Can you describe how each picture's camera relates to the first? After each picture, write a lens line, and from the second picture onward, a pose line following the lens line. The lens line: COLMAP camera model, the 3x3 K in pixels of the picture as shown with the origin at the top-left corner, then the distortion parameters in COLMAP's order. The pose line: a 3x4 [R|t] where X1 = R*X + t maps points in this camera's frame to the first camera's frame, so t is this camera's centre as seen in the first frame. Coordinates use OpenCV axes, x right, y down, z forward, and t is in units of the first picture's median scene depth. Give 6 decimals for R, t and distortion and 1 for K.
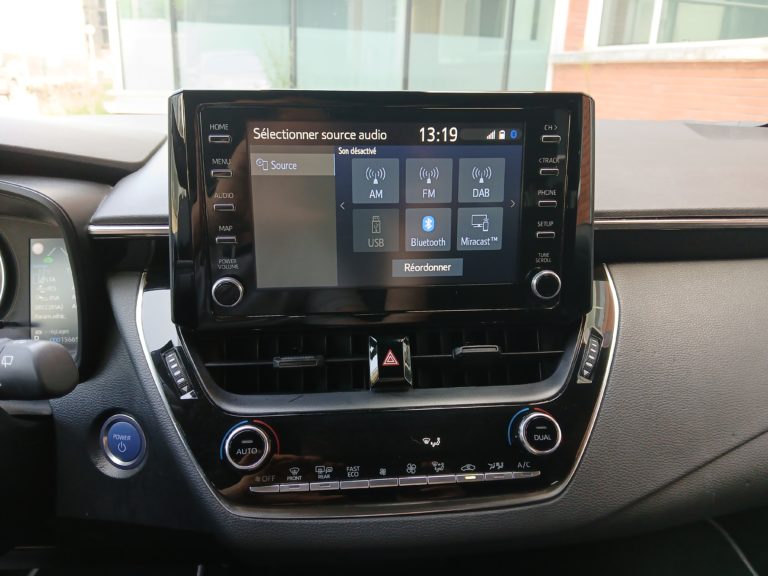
lens RADIAL K [[593.2, 0, 383.1], [0, 593.2, 290.9], [0, 0, 1]] dist [0.042663, -0.105791]
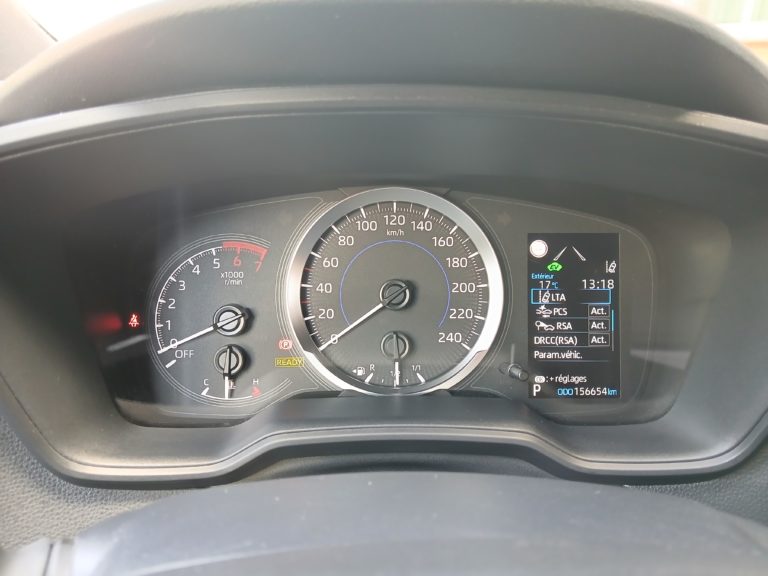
lens RADIAL K [[593.2, 0, 382.6], [0, 593.2, 289.4], [0, 0, 1]] dist [0.042663, -0.105791]
pose [[0.997846, 0.023380, -0.061295, -0.916377], [-0.022919, 0.999704, 0.008216, -0.037236], [0.061469, -0.006793, 0.998086, 0.448320]]
